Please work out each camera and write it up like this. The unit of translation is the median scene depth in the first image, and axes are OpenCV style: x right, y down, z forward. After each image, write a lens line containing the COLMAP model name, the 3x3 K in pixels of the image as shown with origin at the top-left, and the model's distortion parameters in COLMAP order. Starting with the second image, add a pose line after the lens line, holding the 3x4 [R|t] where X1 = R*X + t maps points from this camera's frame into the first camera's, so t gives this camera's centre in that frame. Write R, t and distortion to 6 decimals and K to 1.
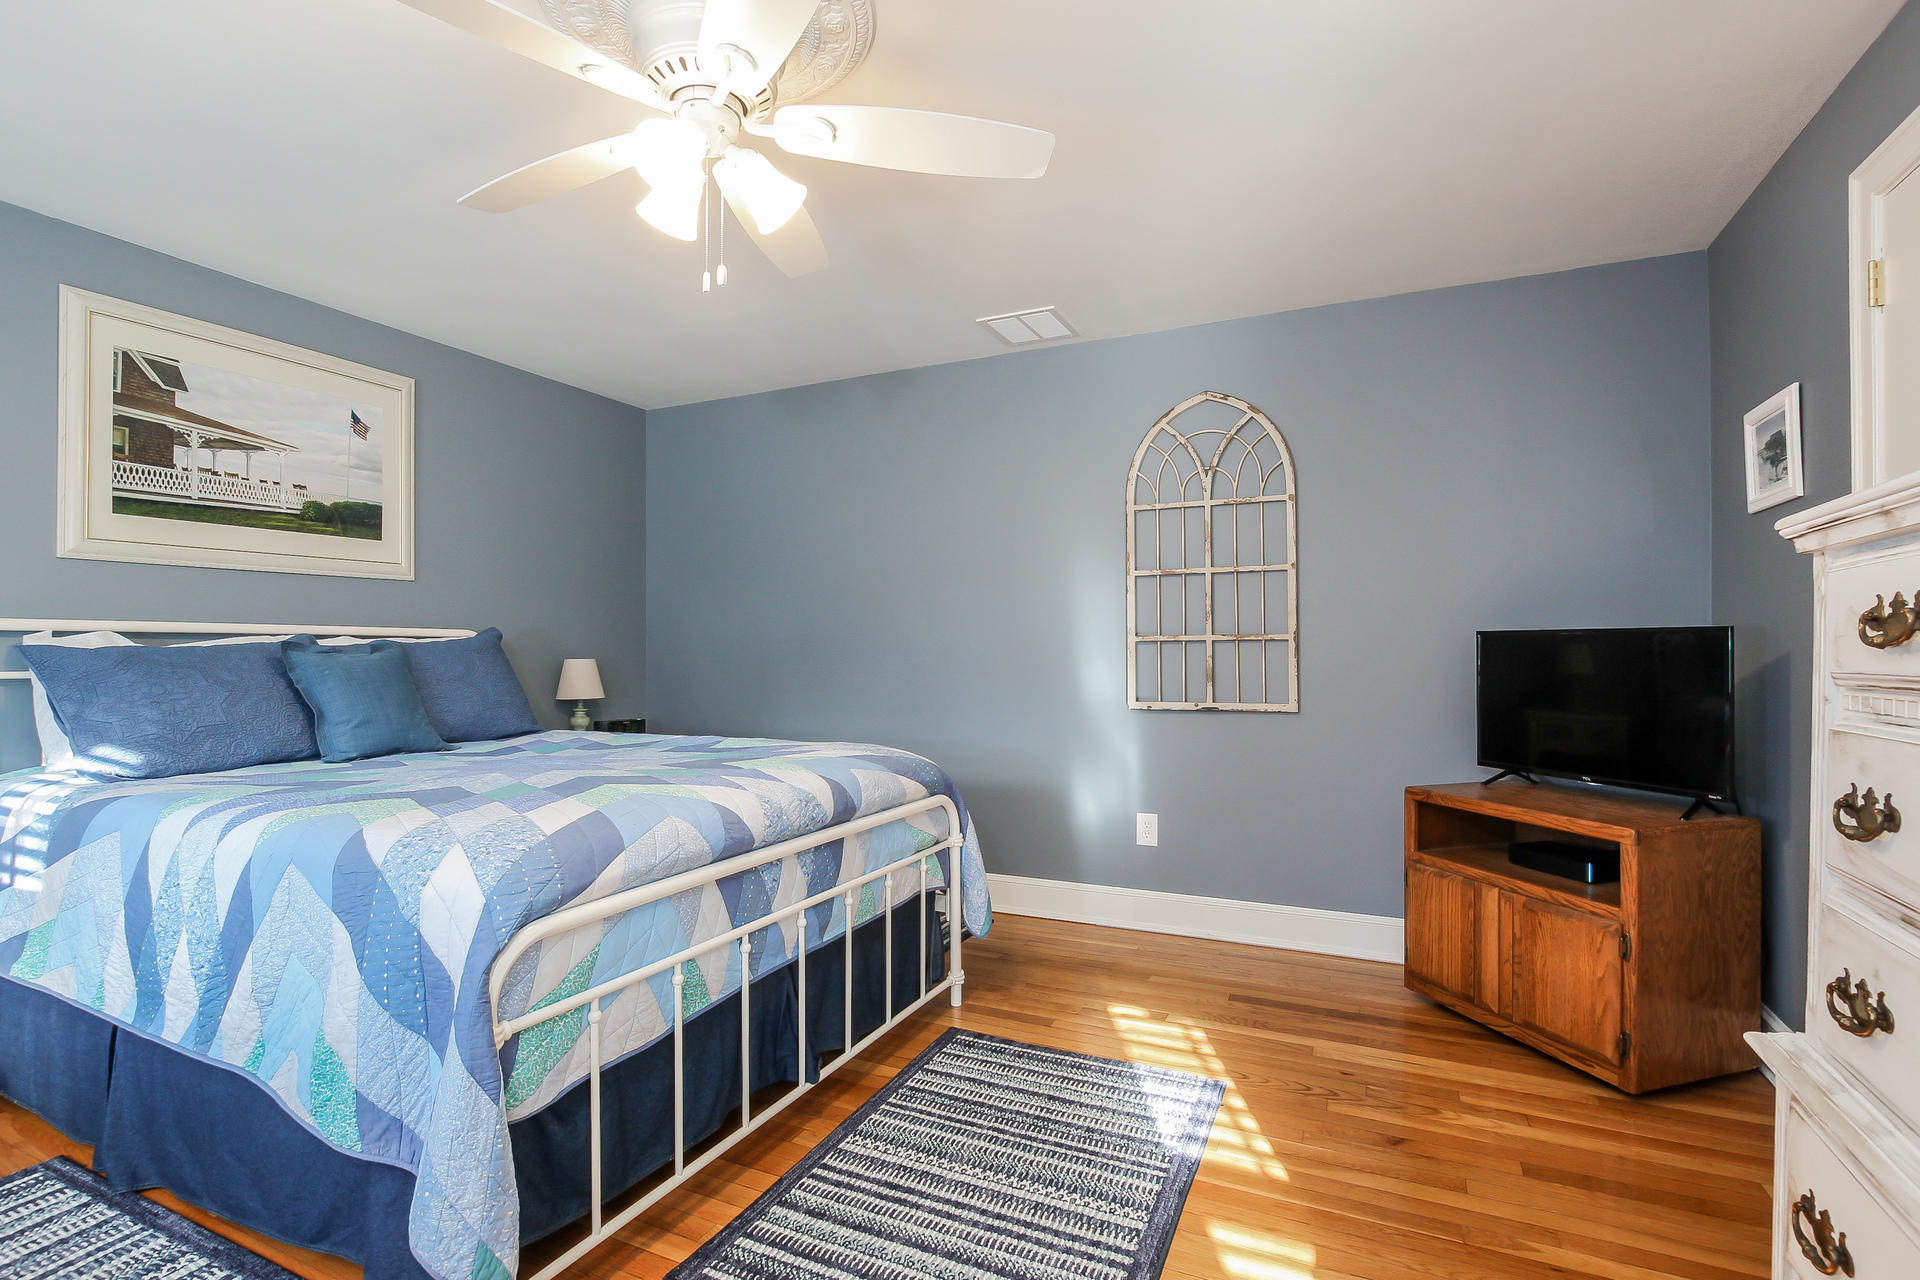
lens RADIAL K [[884.4, 0, 966.5], [0, 884.4, 639.6], [0, 0, 1]] dist [-0.016552, 0.004417]
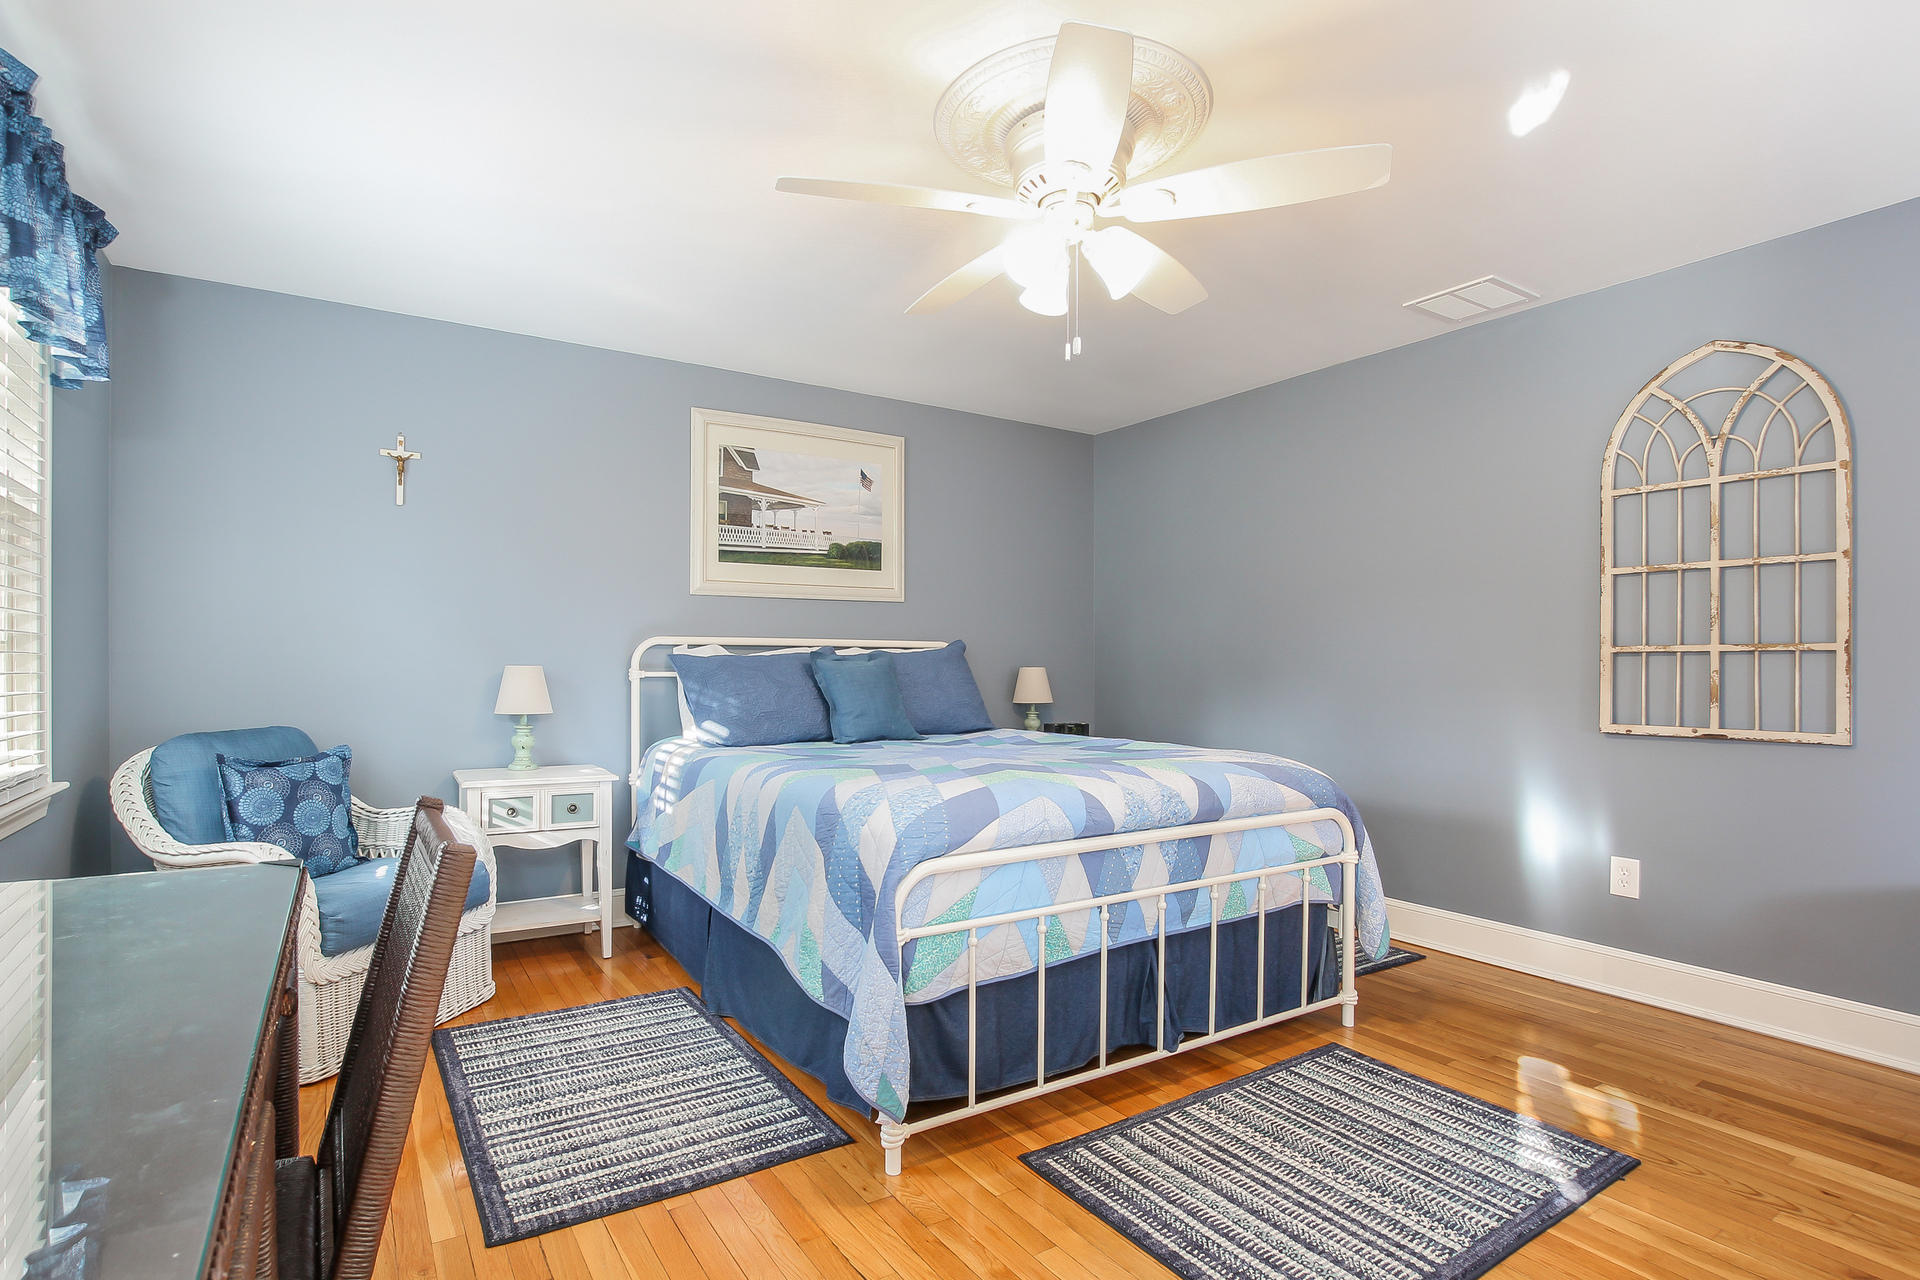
lens RADIAL K [[956.9, 0, 956.6], [0, 956.9, 653.4], [0, 0, 1]] dist [-0.012217, 0.002351]
pose [[0.849865, 0.001981, -0.526996, 0.207204], [0.000730, 0.999988, 0.004936, -0.002892], [0.526999, -0.004580, 0.849853, -0.145239]]
